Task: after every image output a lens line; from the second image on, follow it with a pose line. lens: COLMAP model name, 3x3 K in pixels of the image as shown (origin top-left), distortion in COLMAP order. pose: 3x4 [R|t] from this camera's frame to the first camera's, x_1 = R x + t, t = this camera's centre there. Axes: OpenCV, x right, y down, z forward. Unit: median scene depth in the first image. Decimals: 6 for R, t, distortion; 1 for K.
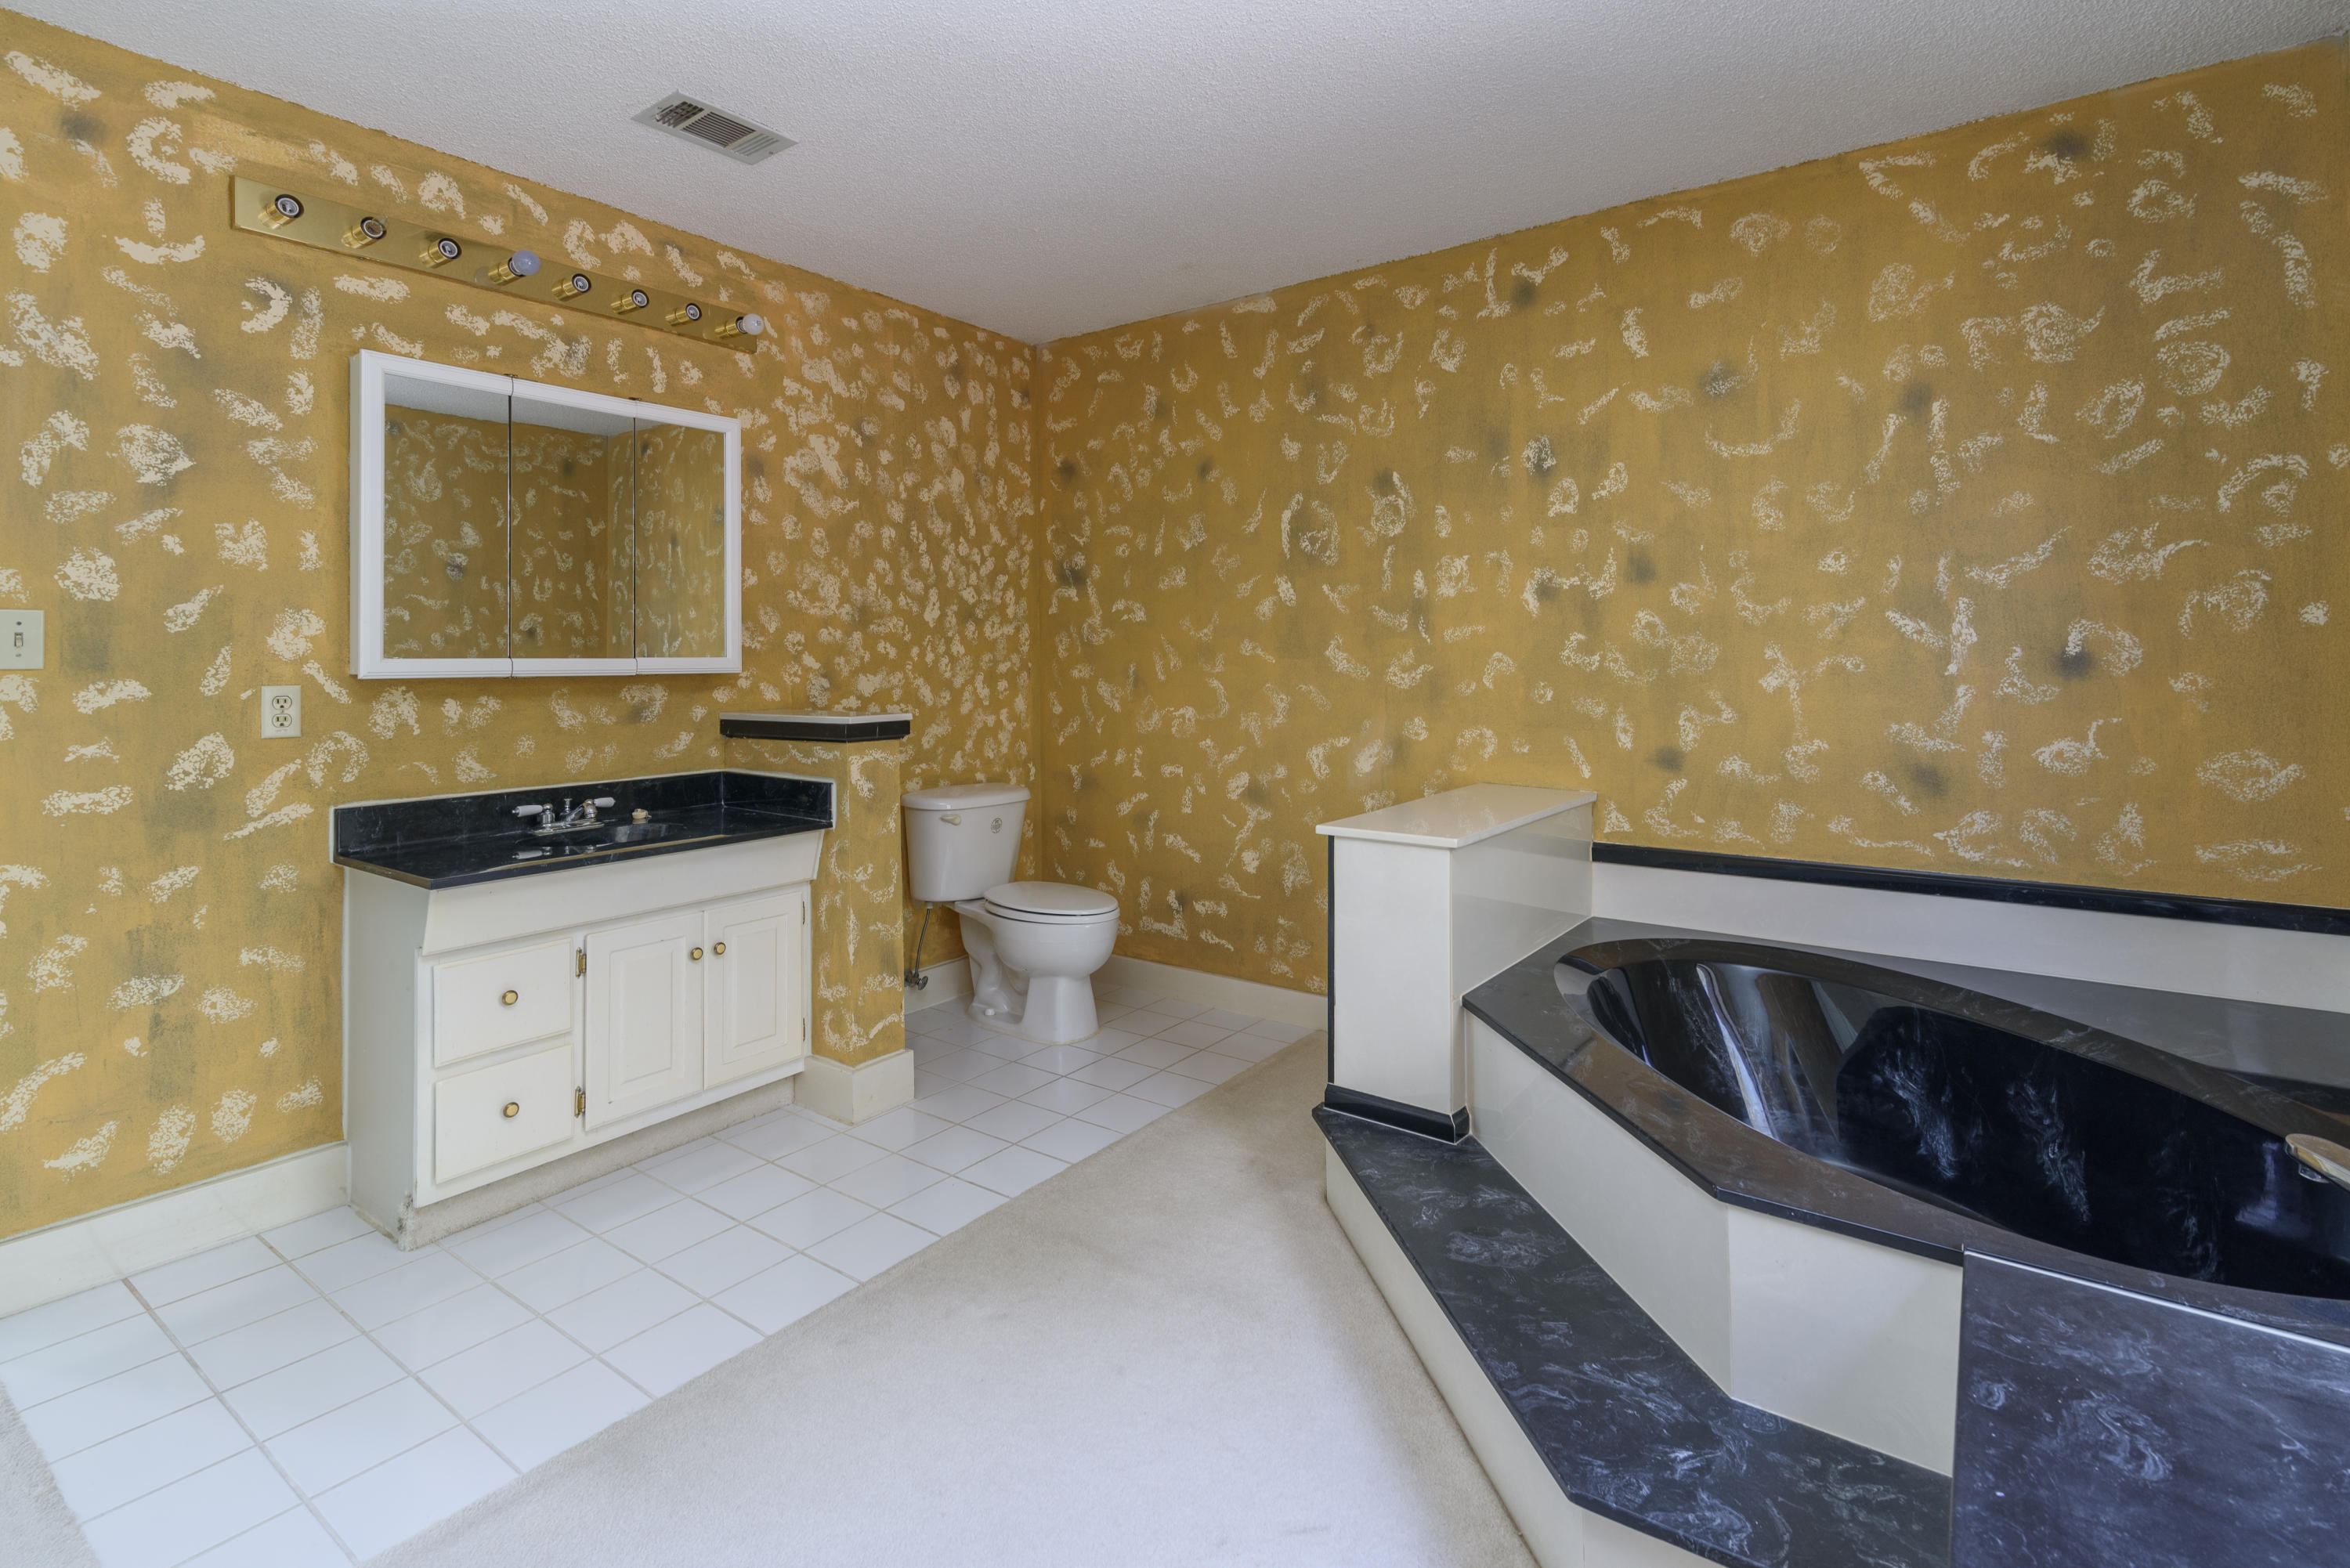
lens RADIAL K [[1114.9, 0, 1167.7], [0, 1114.9, 639.9], [0, 0, 1]] dist [0.018972, -0.004944]
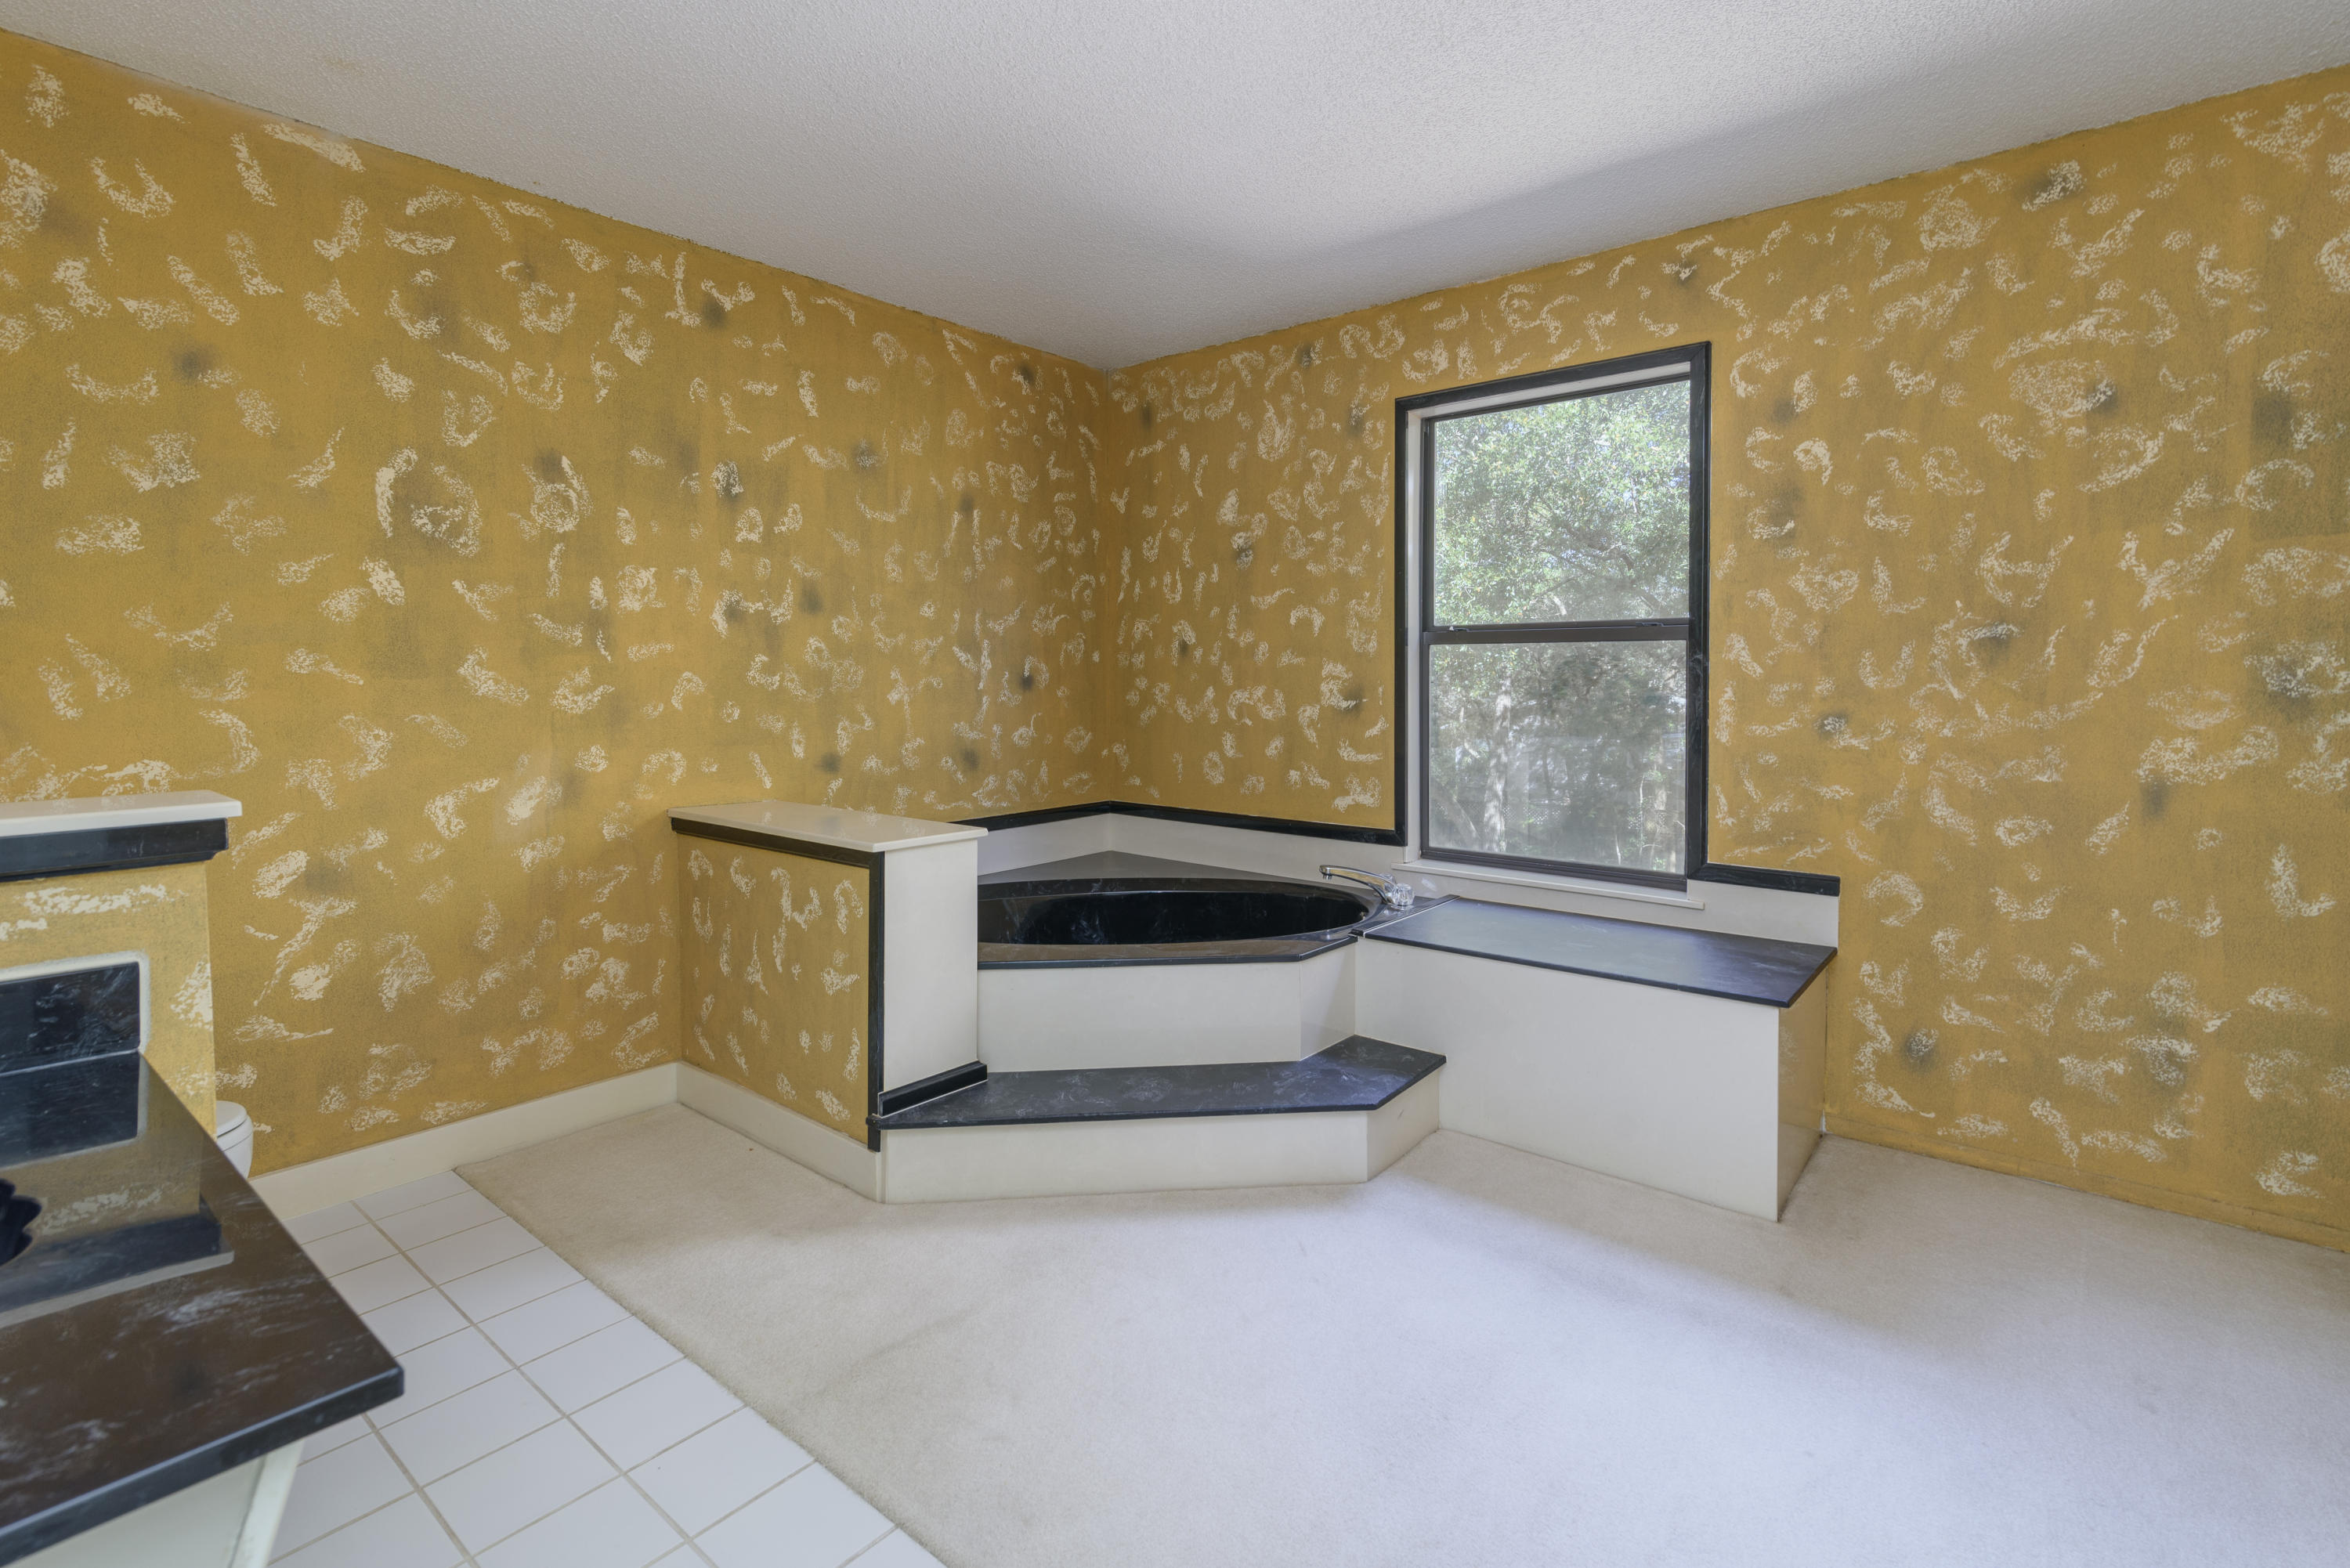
lens RADIAL K [[1114.9, 0, 1154.3], [0, 1114.9, 705.4], [0, 0, 1]] dist [0.018972, -0.004944]
pose [[0.061666, -0.018646, 0.997923, -0.662145], [-0.011338, 0.999748, 0.019381, 0.016699], [-0.998032, -0.012510, 0.061439, 0.540374]]
